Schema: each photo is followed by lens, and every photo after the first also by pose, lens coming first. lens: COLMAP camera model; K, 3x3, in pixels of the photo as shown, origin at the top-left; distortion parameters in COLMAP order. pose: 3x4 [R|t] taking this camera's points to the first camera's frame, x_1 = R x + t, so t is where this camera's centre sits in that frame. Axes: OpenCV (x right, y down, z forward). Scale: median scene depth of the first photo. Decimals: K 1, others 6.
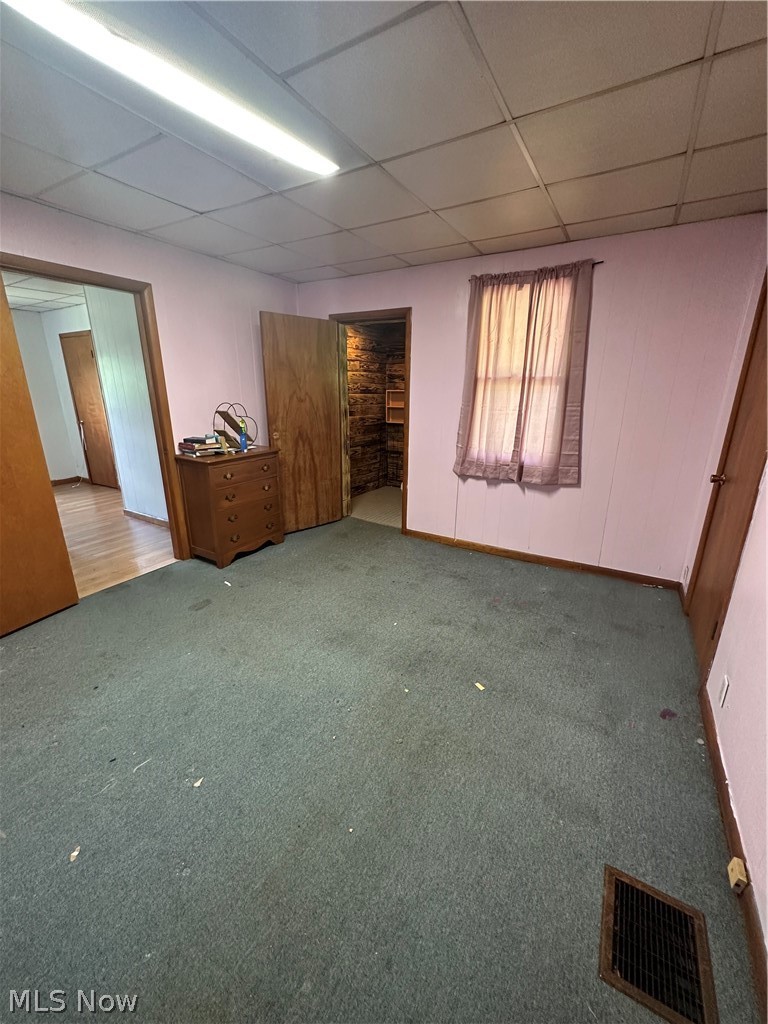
lens RADIAL K [[405.2, 0, 397.4], [0, 405.2, 513.4], [0, 0, 1]] dist [0.000454, -0.000057]
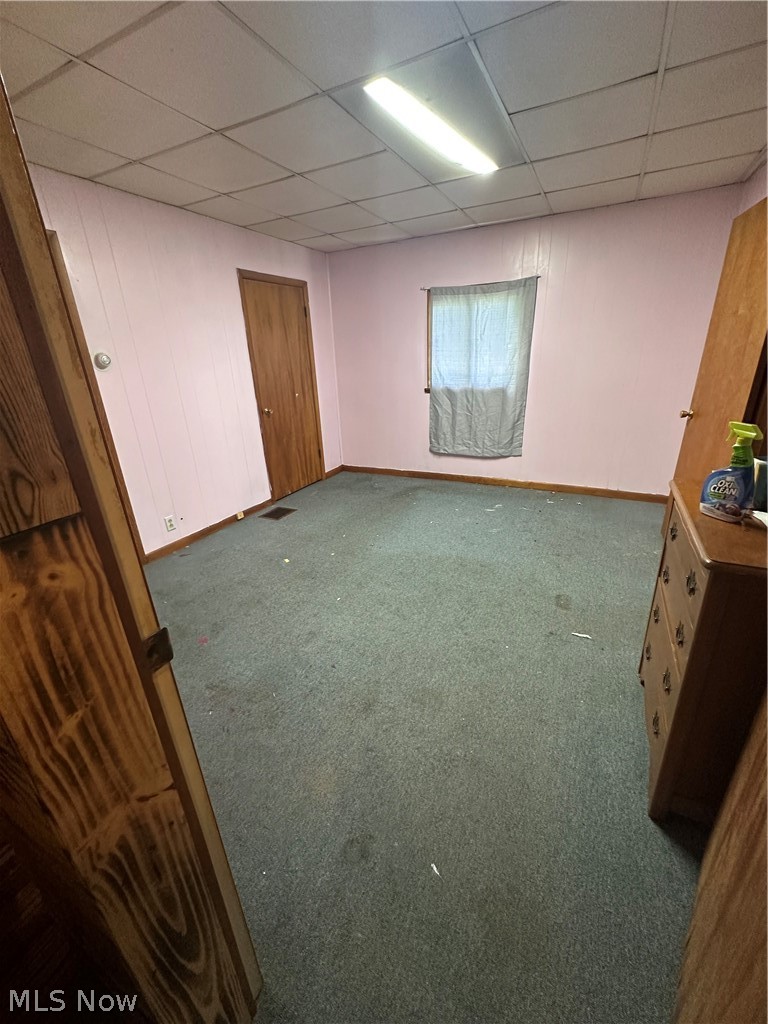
lens RADIAL K [[411.2, 0, 384.0], [0, 411.2, 512.0], [0, 0, 1]] dist [0.001667, 0.000075]
pose [[0.997754, -0.060123, 0.029548, -0.270607], [0.057447, 0.994783, 0.084299, 0.133410], [-0.034462, -0.082413, 0.996002, -0.448494]]
